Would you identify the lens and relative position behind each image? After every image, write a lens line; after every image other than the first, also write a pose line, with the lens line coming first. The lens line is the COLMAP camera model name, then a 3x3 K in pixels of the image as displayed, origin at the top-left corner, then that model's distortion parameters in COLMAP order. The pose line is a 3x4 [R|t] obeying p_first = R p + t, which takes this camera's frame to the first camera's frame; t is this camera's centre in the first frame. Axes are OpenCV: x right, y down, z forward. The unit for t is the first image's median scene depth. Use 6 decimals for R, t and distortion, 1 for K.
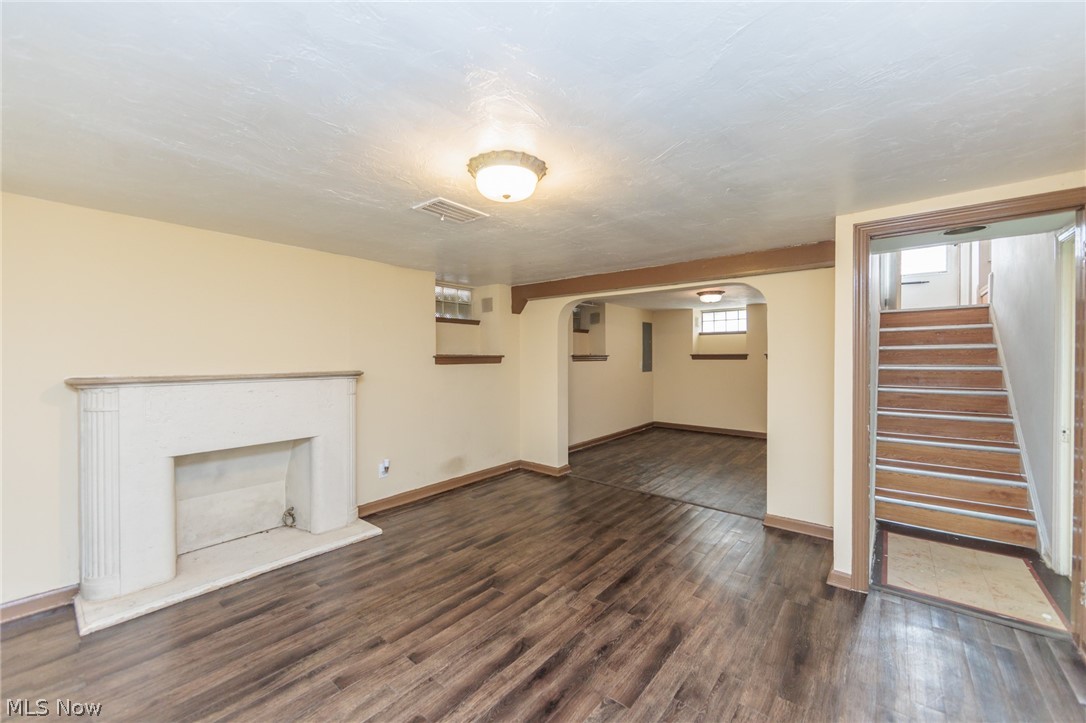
lens RADIAL K [[417.6, 0, 548.5], [0, 417.6, 361.4], [0, 0, 1]] dist [-0.000279, -0.000224]
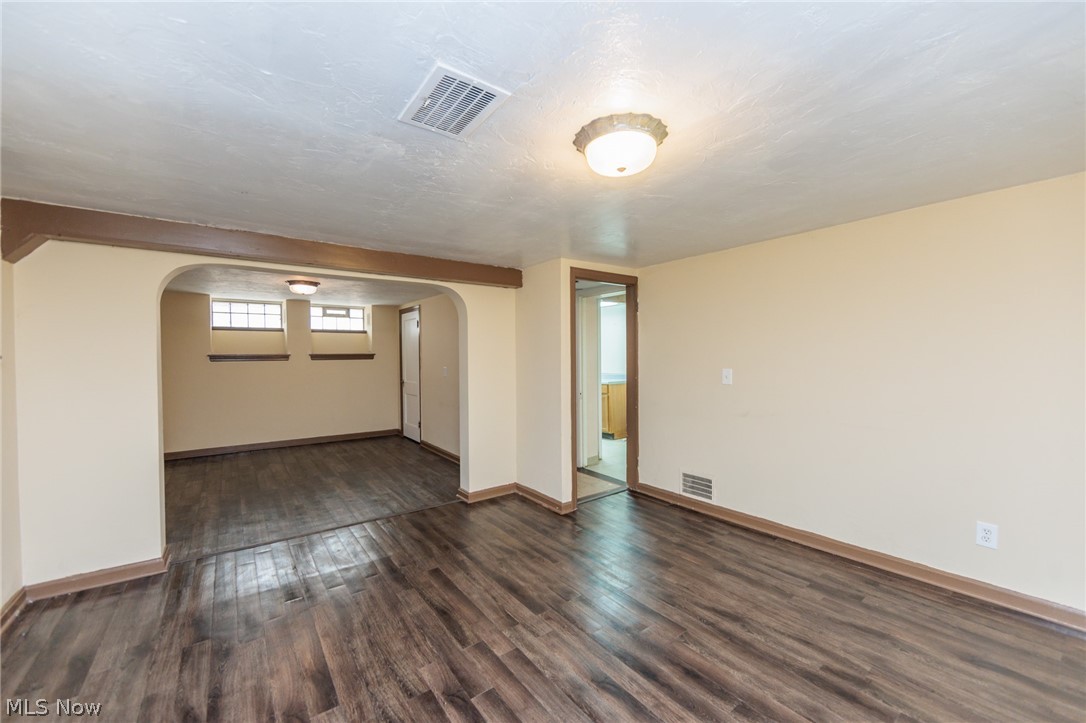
lens RADIAL K [[417.6, 0, 548.5], [0, 417.6, 361.4], [0, 0, 1]] dist [-0.000279, -0.000224]
pose [[0.256567, -0.014463, 0.966418, -0.662597], [0.018159, 0.999784, 0.010141, -0.004290], [-0.966356, 0.014948, 0.256774, 0.625483]]
